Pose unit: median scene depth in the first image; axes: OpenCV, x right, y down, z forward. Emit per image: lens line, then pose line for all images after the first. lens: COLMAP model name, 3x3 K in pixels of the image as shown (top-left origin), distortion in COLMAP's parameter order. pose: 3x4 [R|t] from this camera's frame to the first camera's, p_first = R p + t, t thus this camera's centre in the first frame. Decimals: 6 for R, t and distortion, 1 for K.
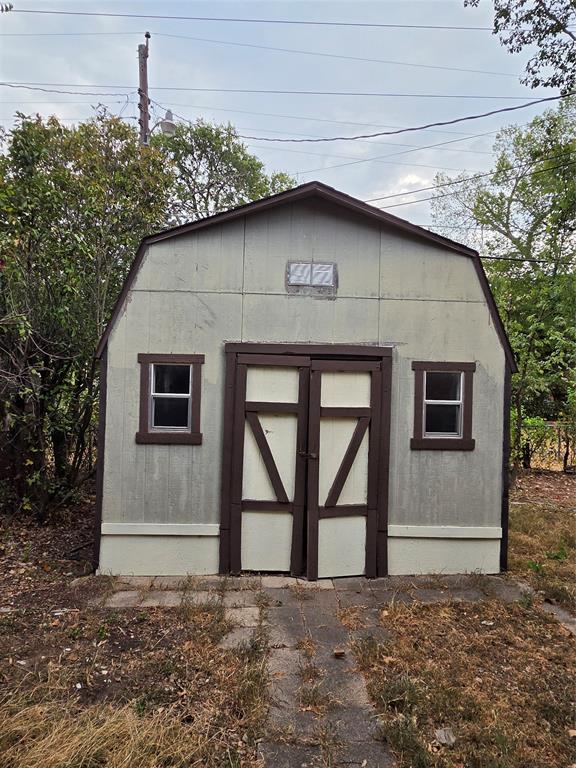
lens RADIAL K [[471.0, 0, 287.7], [0, 471.0, 382.6], [0, 0, 1]] dist [-0.007893, -0.000610]
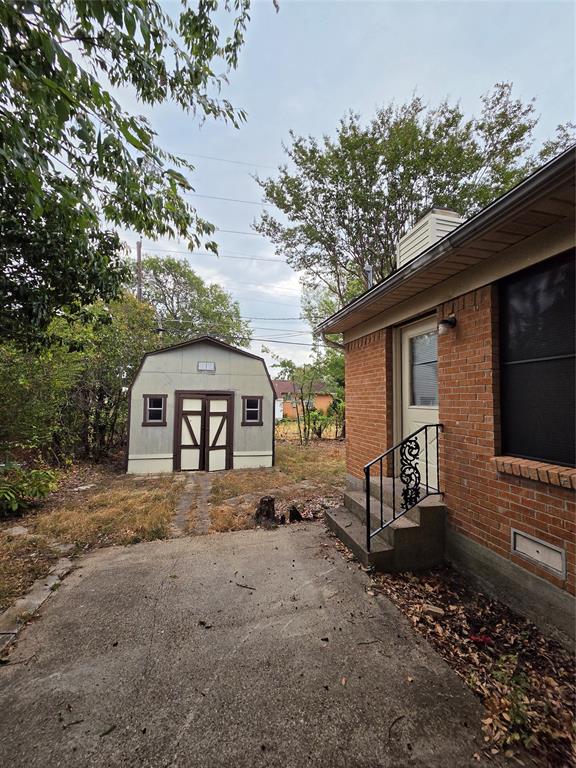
lens RADIAL K [[309.2, 0, 285.5], [0, 309.2, 385.7], [0, 0, 1]] dist [0.000847, 0.000036]
pose [[0.984695, -0.004146, 0.174239, 0.199452], [0.010362, 0.999341, -0.034777, -0.038167], [-0.173980, 0.036050, 0.984089, -0.967660]]
